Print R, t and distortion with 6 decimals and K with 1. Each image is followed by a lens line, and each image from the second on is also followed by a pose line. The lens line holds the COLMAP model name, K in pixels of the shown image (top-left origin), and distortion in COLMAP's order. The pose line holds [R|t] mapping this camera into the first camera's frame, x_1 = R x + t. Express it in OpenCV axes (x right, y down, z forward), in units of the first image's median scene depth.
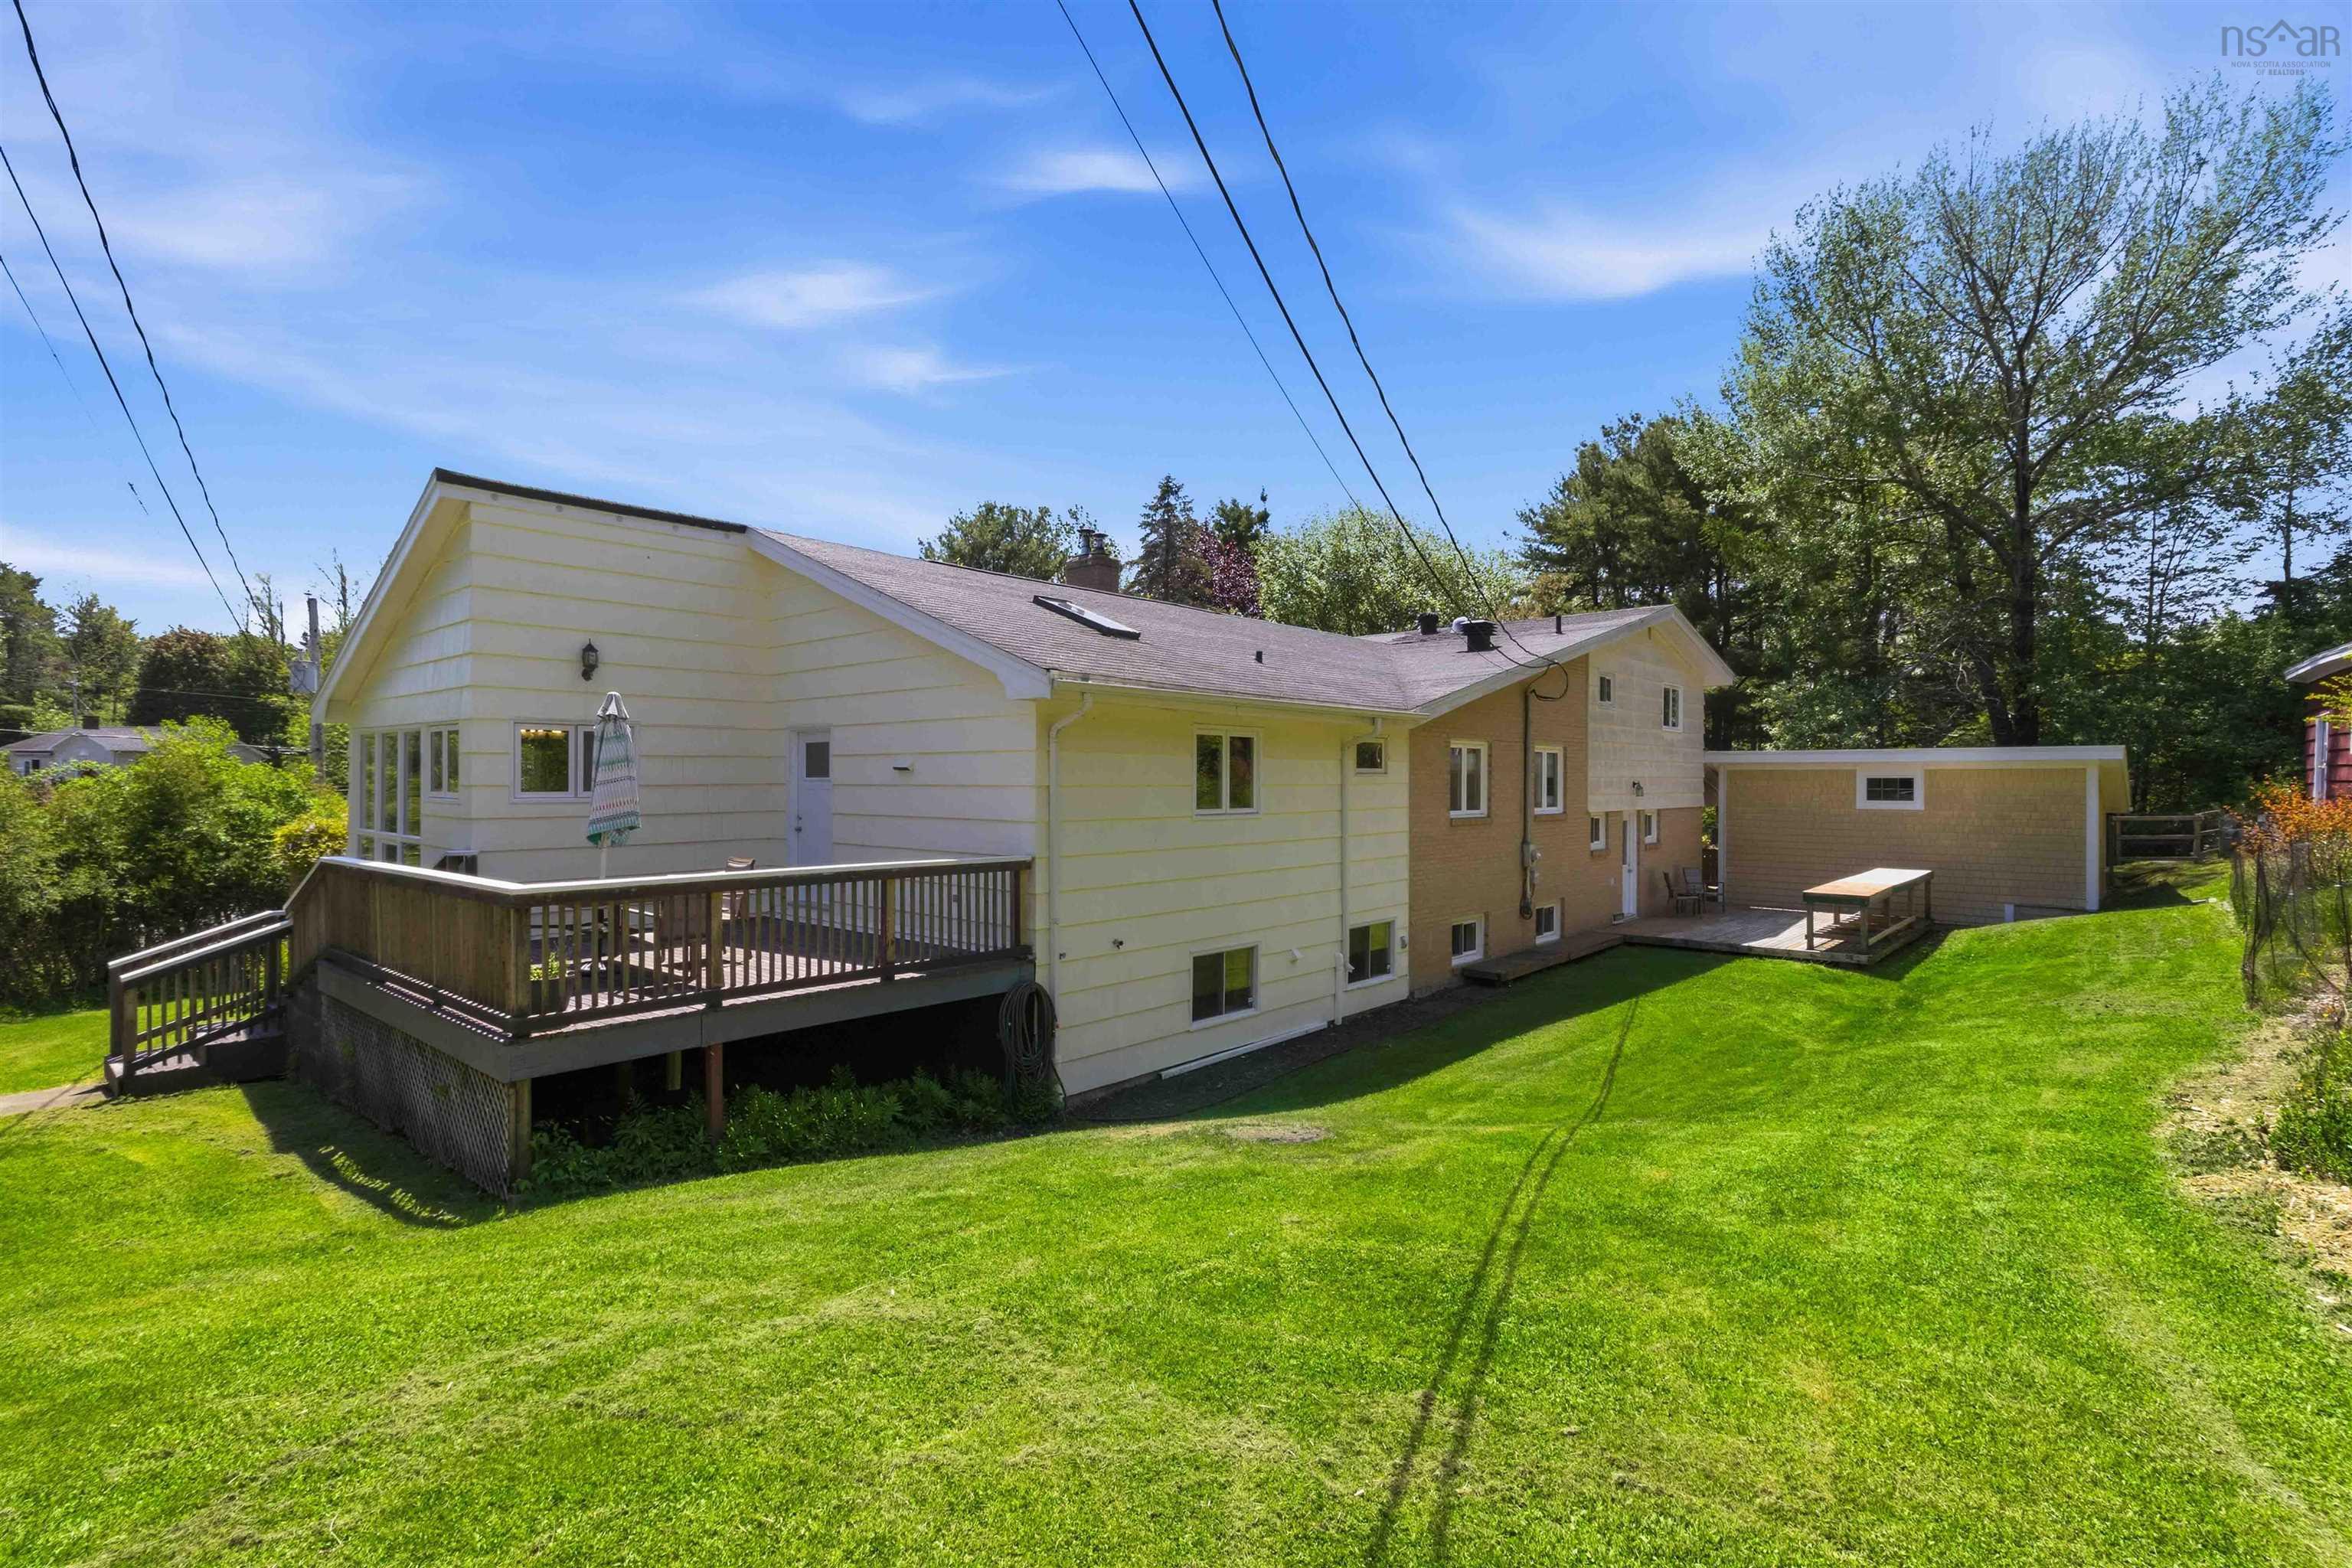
lens RADIAL K [[1098.5, 0, 1206.1], [0, 1098.5, 776.0], [0, 0, 1]] dist [0.016738, -0.000087]
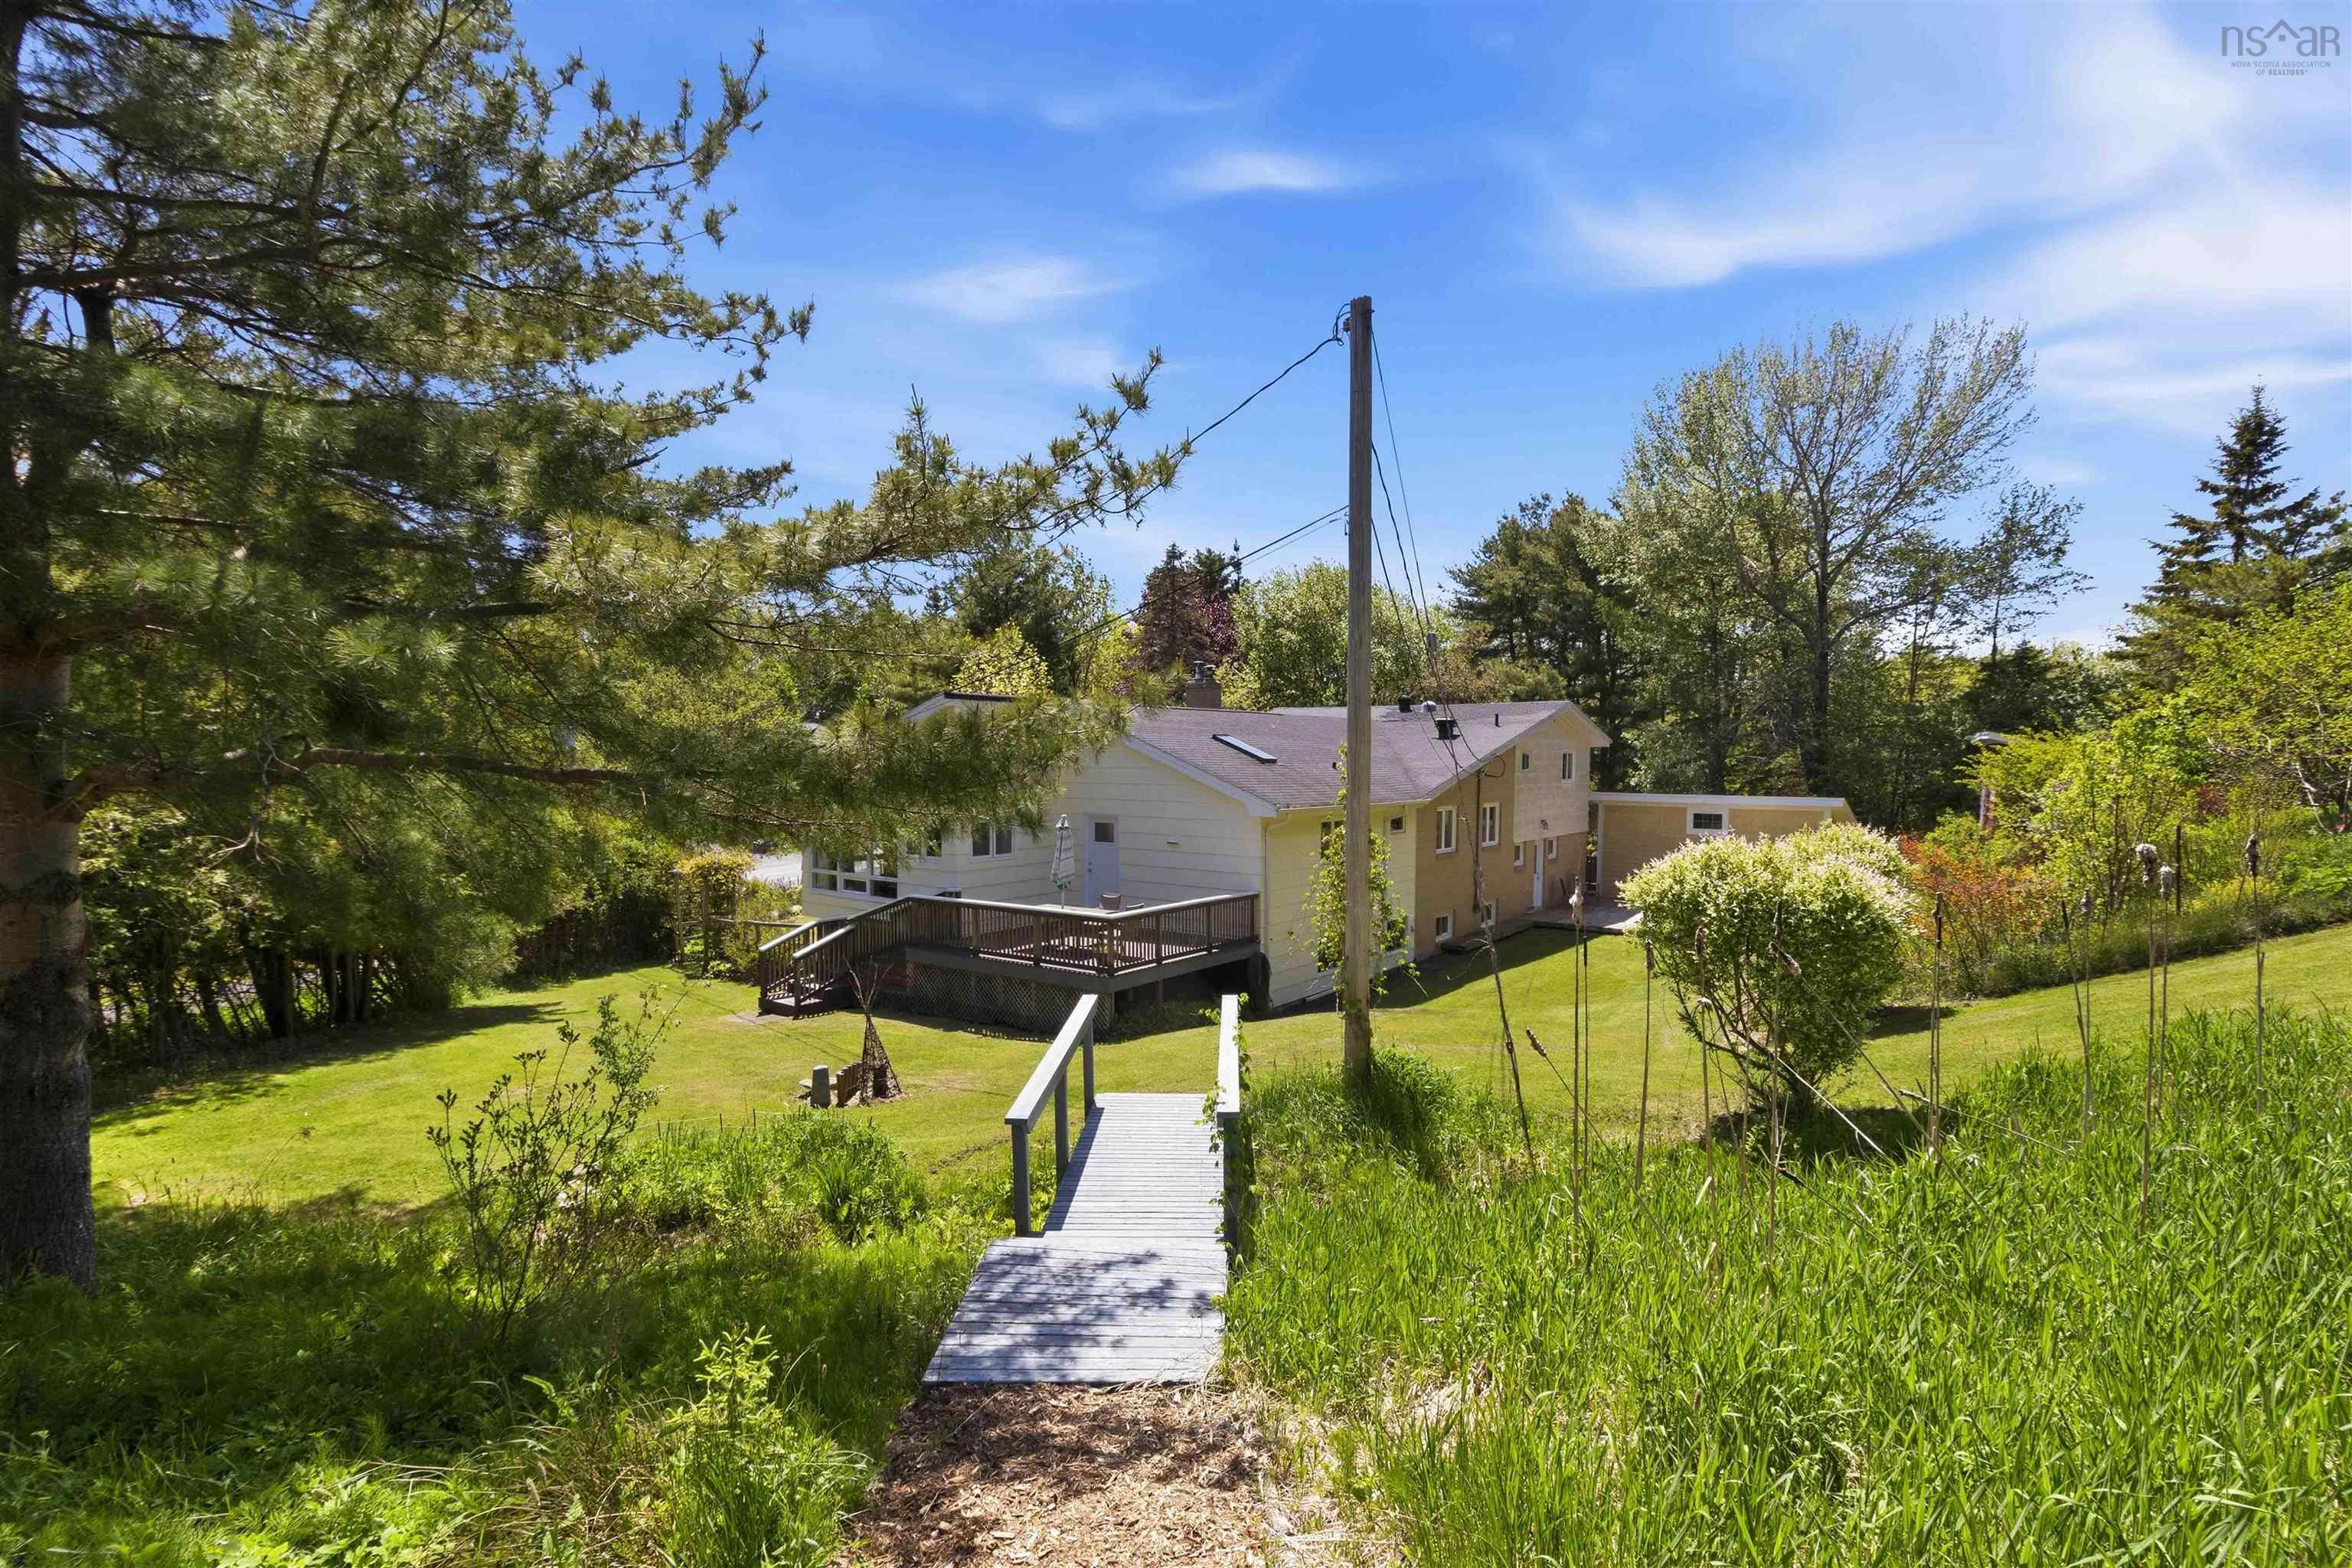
lens RADIAL K [[1135.3, 0, 1175.4], [0, 1135.3, 819.7], [0, 0, 1]] dist [-0.000830, -0.000456]
pose [[0.997840, -0.003048, 0.065623, -0.186208], [-0.001113, 0.997996, 0.063269, -0.079949], [-0.065684, -0.063205, 0.995837, -0.446423]]
